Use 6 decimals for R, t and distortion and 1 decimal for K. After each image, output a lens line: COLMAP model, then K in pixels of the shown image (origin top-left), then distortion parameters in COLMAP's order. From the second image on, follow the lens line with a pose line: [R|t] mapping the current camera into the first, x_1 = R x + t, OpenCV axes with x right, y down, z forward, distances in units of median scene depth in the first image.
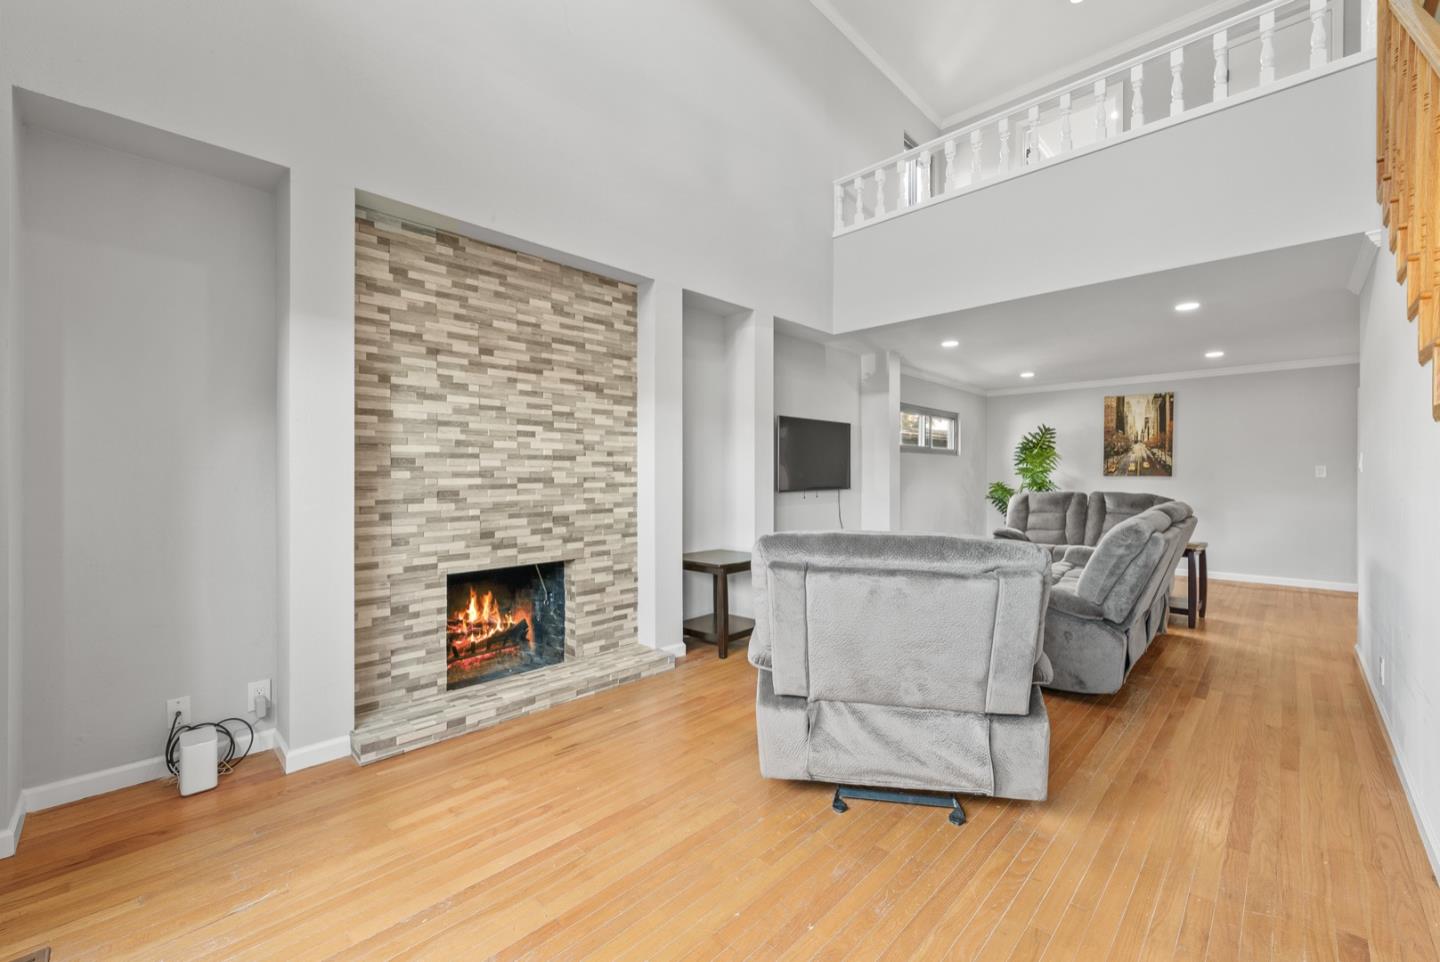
lens RADIAL K [[589.0, 0, 723.0], [0, 589.0, 463.7], [0, 0, 1]] dist [-0.000001, 0.000091]
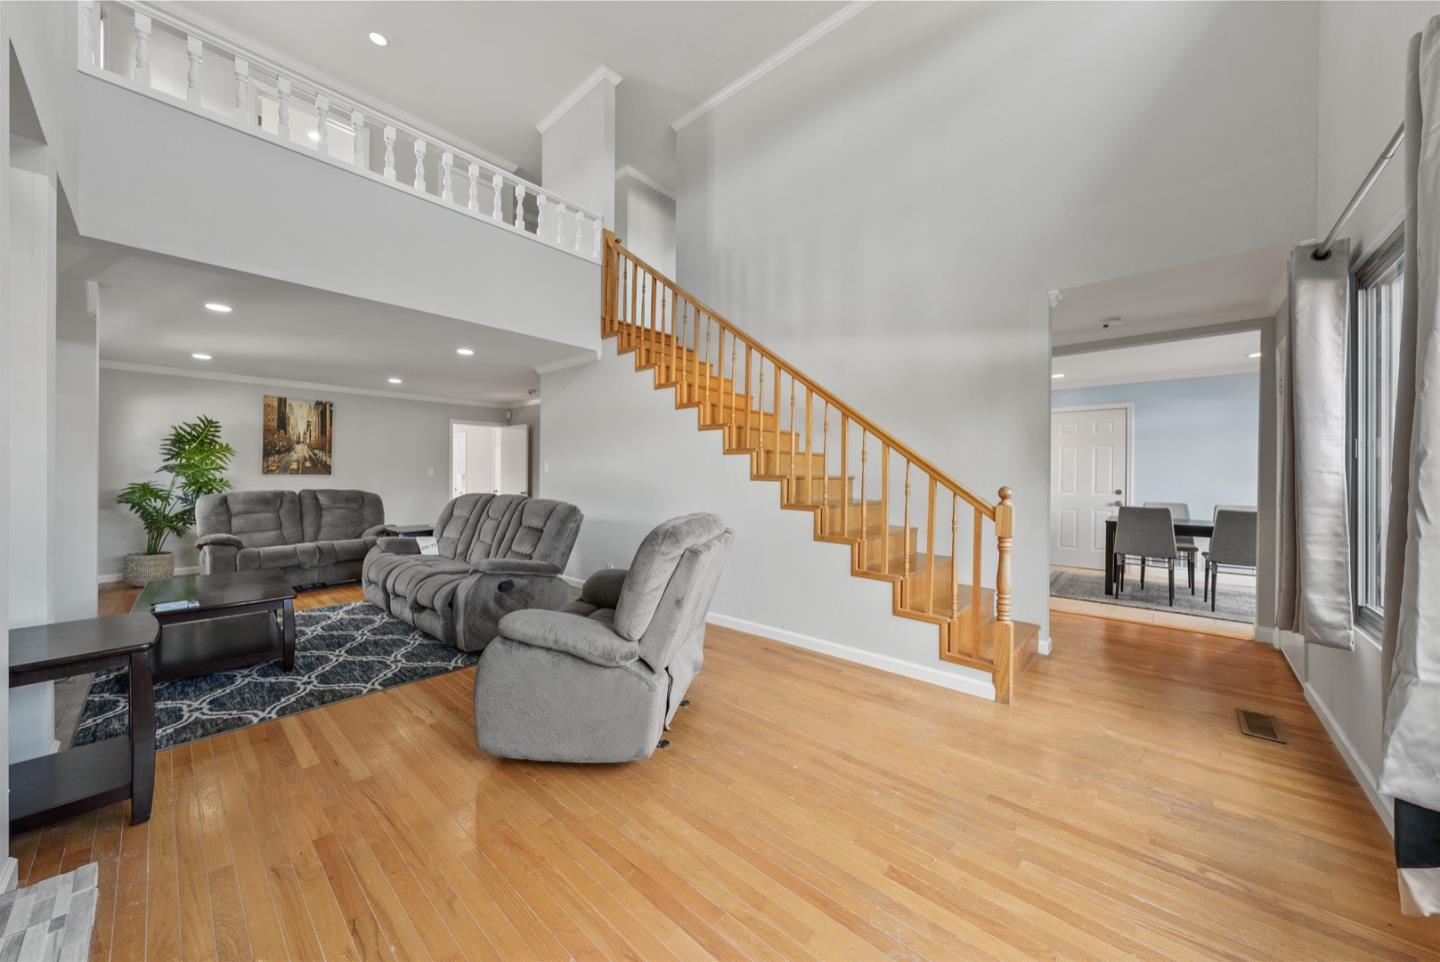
lens RADIAL K [[496.6, 0, 724.8], [0, 496.6, 480.6], [0, 0, 1]] dist [0.000947, -0.000124]
pose [[-0.041004, -0.011376, 0.999094, -0.240978], [-0.024451, 0.999647, 0.010379, 0.004123], [-0.998860, -0.024003, -0.041268, 0.263784]]
